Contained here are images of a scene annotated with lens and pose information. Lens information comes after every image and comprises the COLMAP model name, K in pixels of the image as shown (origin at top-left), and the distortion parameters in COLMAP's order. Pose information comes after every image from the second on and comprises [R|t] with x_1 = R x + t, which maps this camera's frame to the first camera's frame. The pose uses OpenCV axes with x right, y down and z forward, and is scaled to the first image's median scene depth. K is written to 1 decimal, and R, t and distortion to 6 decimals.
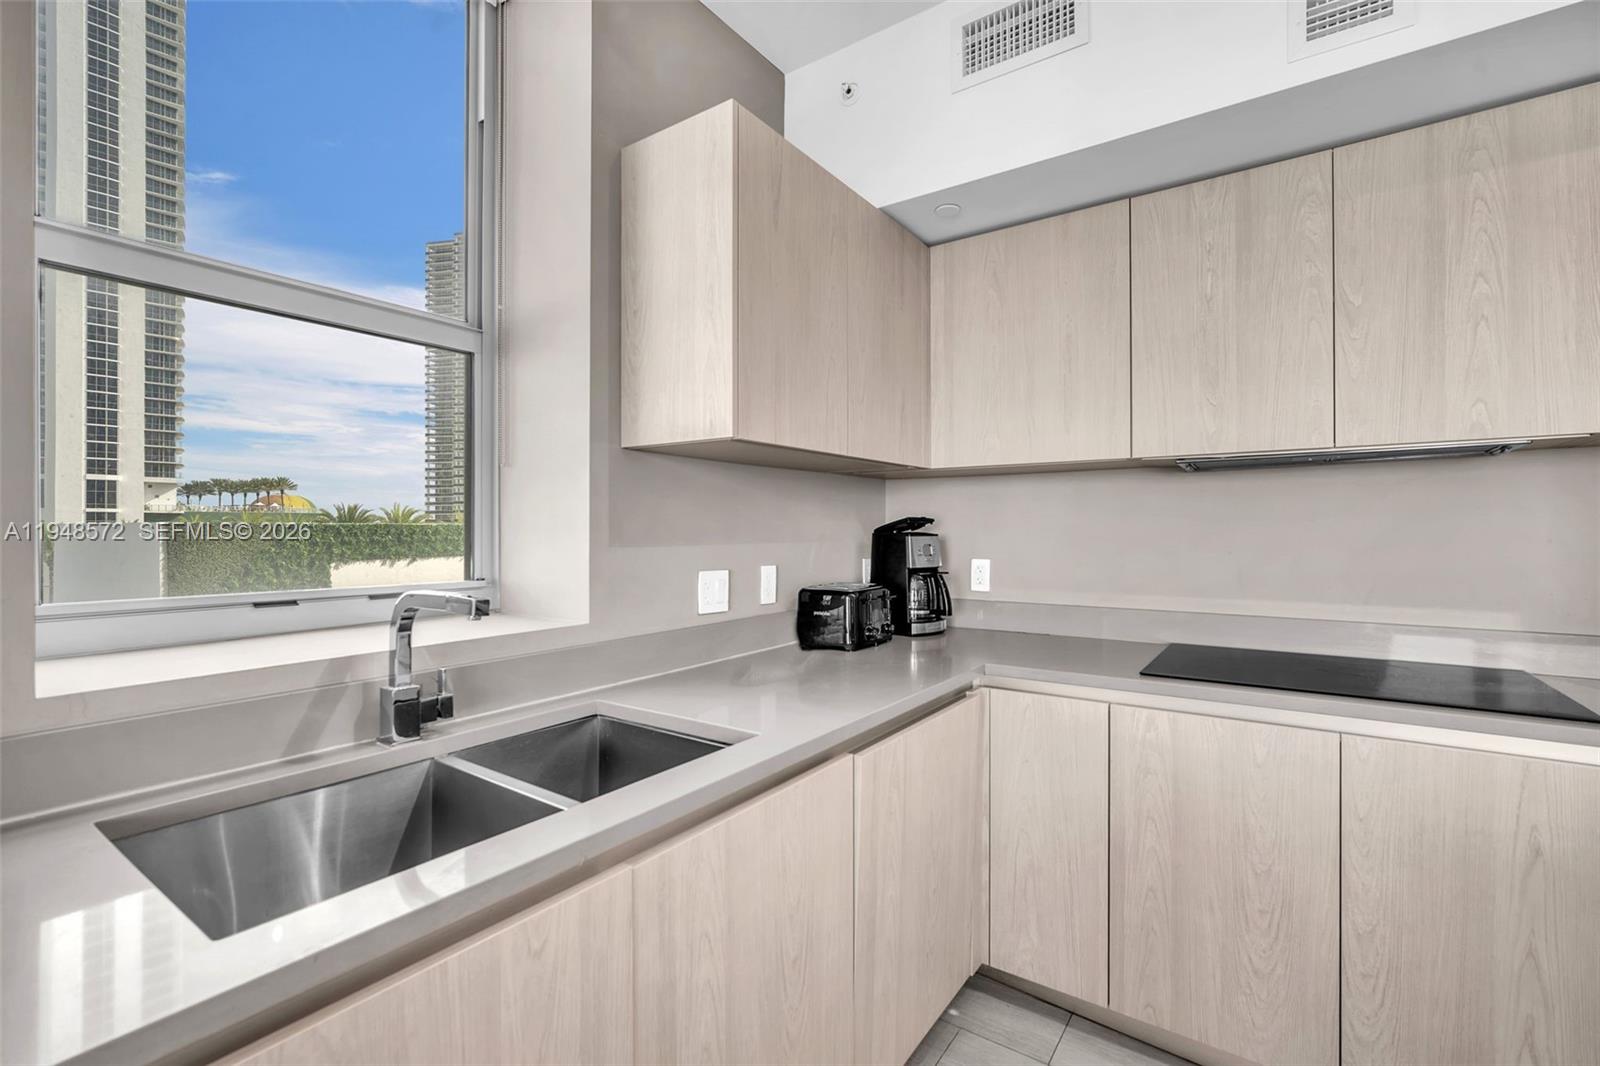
lens RADIAL K [[710.1, 0, 798.2], [0, 710.1, 530.3], [0, 0, 1]] dist [0.000536, -0.000060]
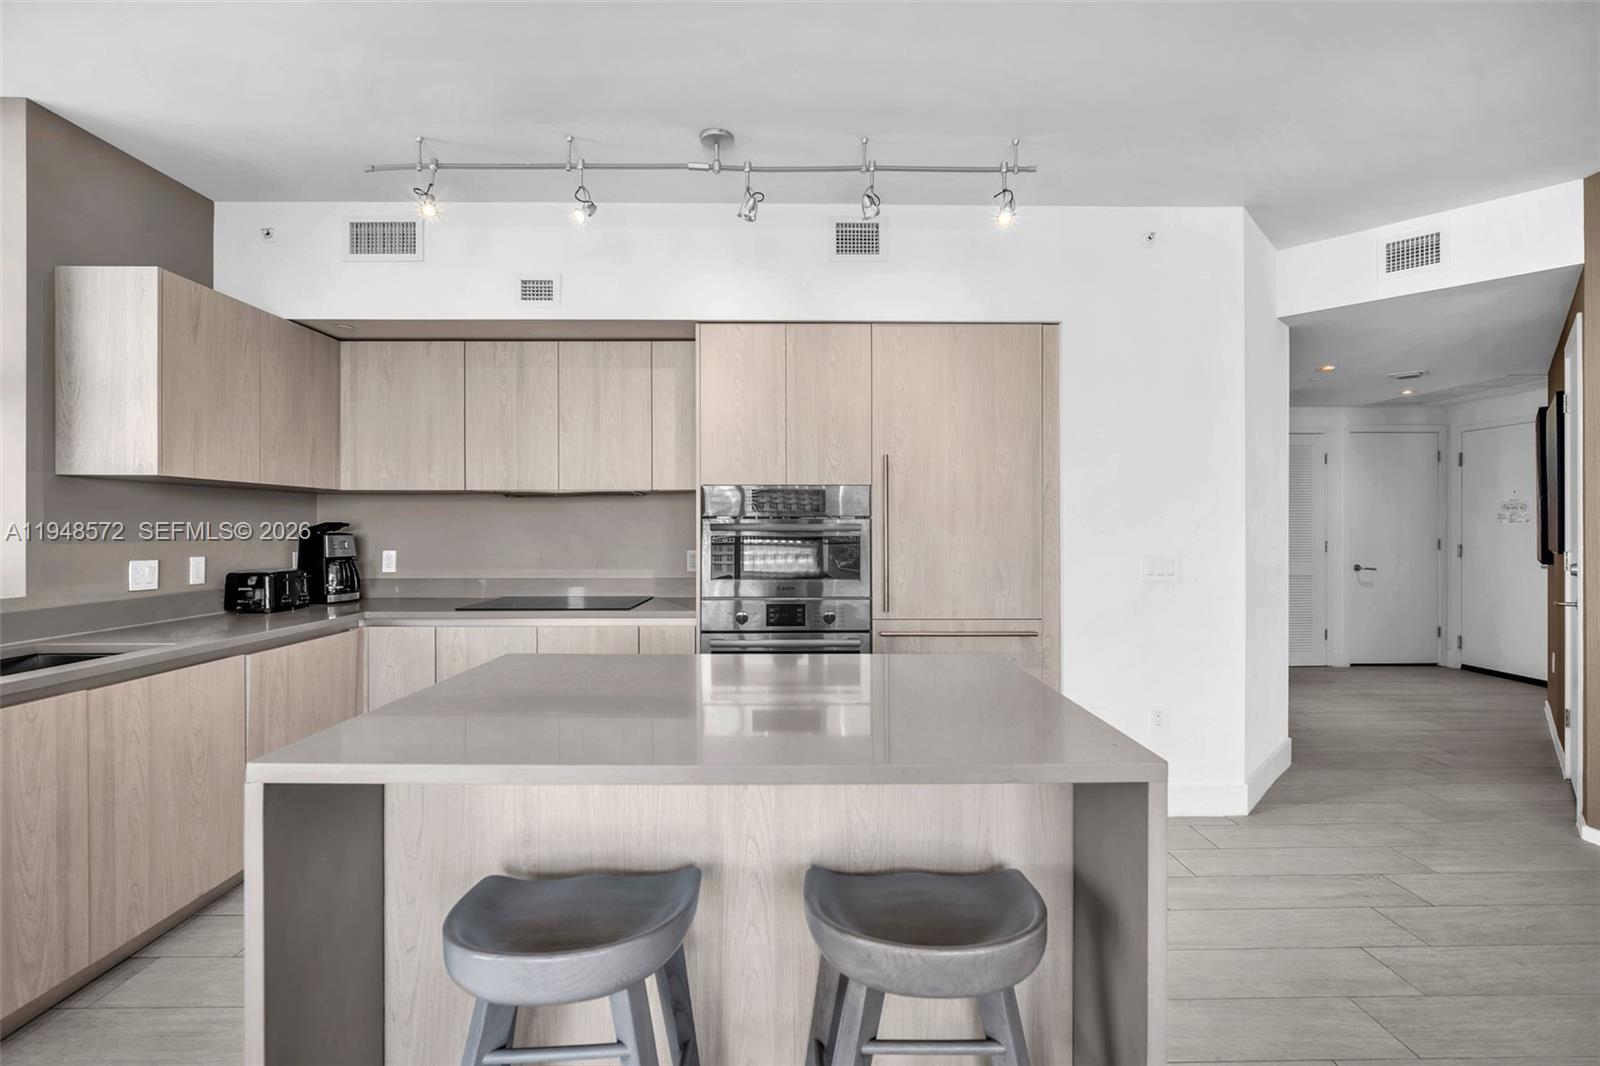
lens RADIAL K [[710.1, 0, 800.5], [0, 710.1, 530.4], [0, 0, 1]] dist [0.000536, -0.000060]
pose [[0.815553, -0.001278, 0.578681, 0.117693], [0.000478, 0.999999, 0.001535, -0.004116], [-0.578682, -0.000975, 0.815553, -0.832467]]
